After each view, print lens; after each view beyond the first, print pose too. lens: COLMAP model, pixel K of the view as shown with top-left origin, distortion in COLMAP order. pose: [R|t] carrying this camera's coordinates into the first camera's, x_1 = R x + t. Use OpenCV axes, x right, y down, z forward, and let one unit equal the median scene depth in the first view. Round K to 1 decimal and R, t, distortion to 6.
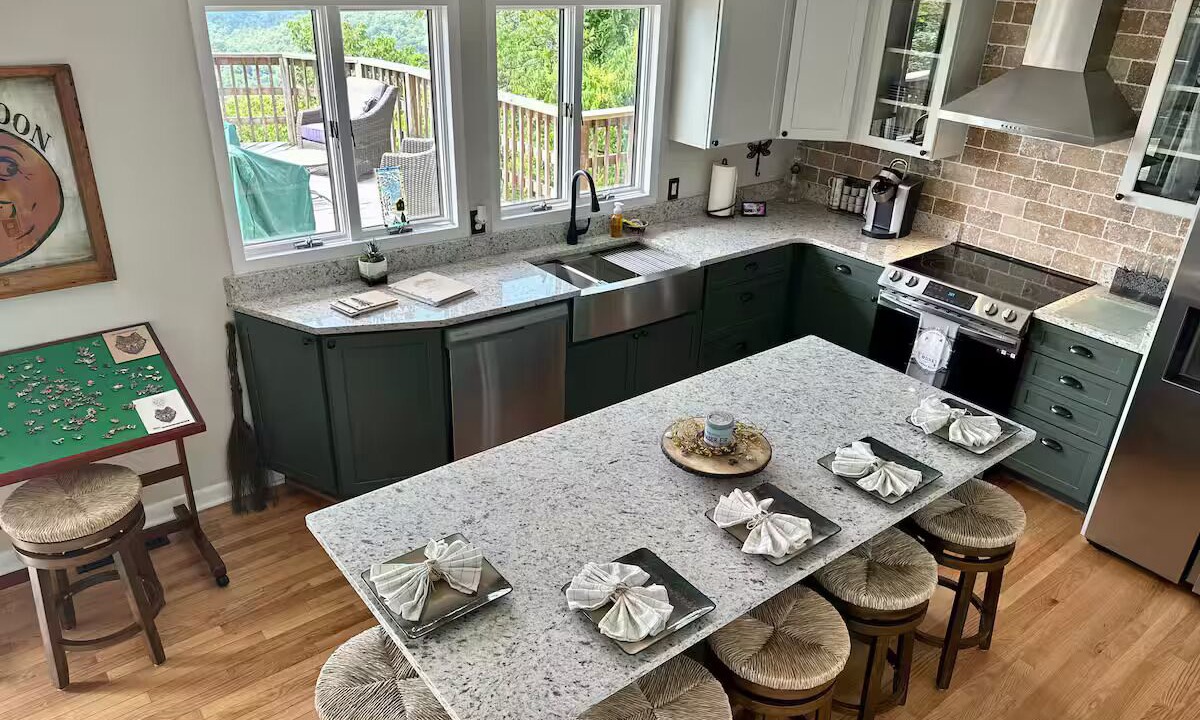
lens RADIAL K [[873.3, 0, 599.9], [0, 873.3, 384.3], [0, 0, 1]] dist [0.056292, -0.086237]
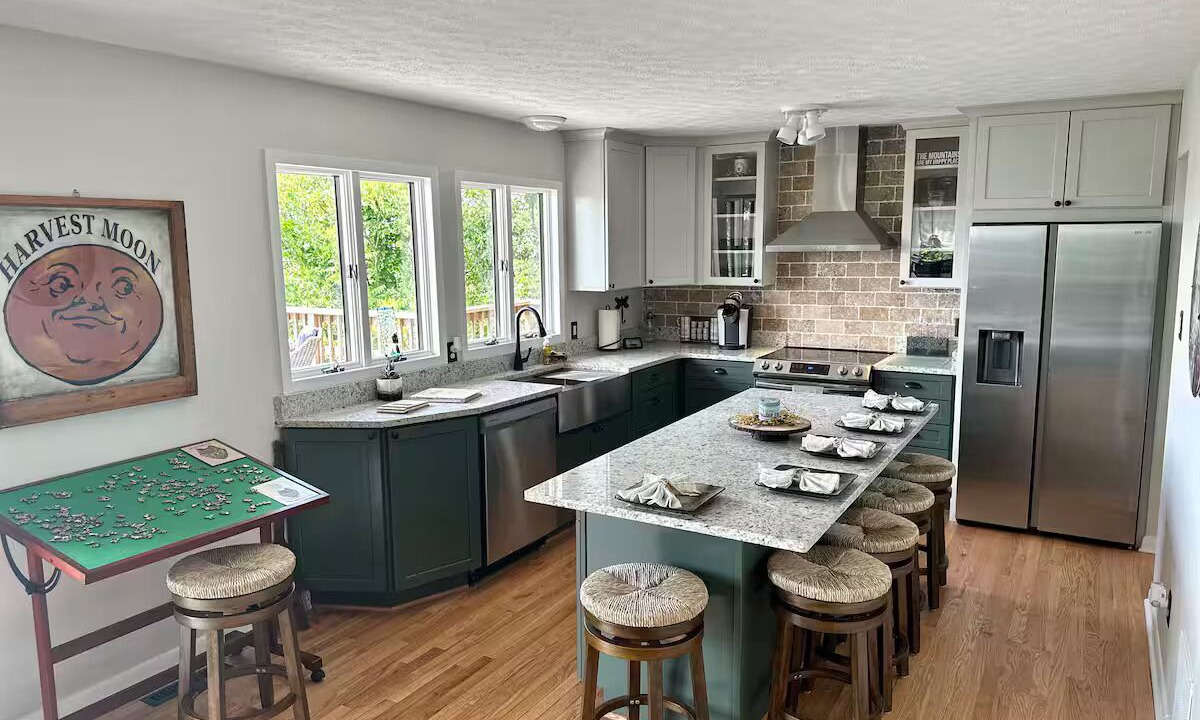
lens RADIAL K [[873.3, 0, 599.9], [0, 873.3, 384.3], [0, 0, 1]] dist [0.056292, -0.086237]
pose [[0.928189, -0.103684, 0.357372, -0.384971], [0.205238, 0.943752, -0.259249, 0.203424], [-0.310391, 0.313978, 0.897260, -0.102985]]
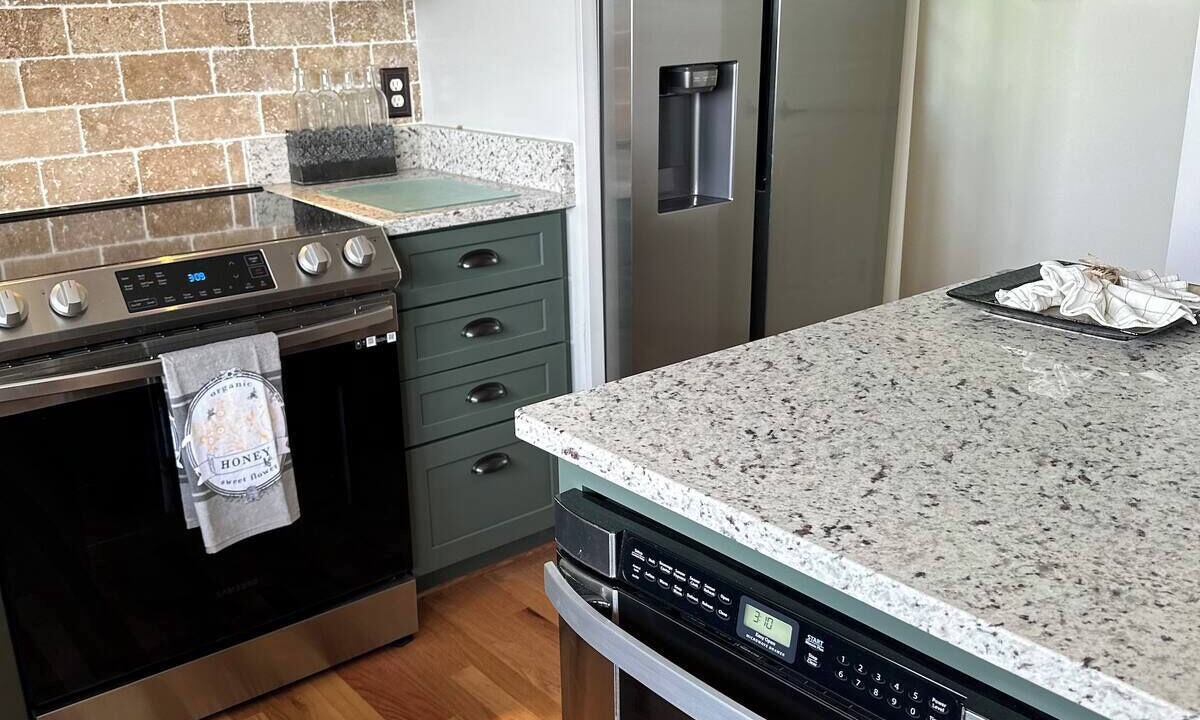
lens RADIAL K [[1154.4, 0, 601.2], [0, 1154.4, 334.8], [0, 0, 1]] dist [0.144062, -0.280408]
pose [[-0.026859, -0.314110, 0.949007, -0.065774], [0.482779, 0.827218, 0.287463, -0.138328], [-0.875330, 0.465881, 0.129427, 0.791552]]
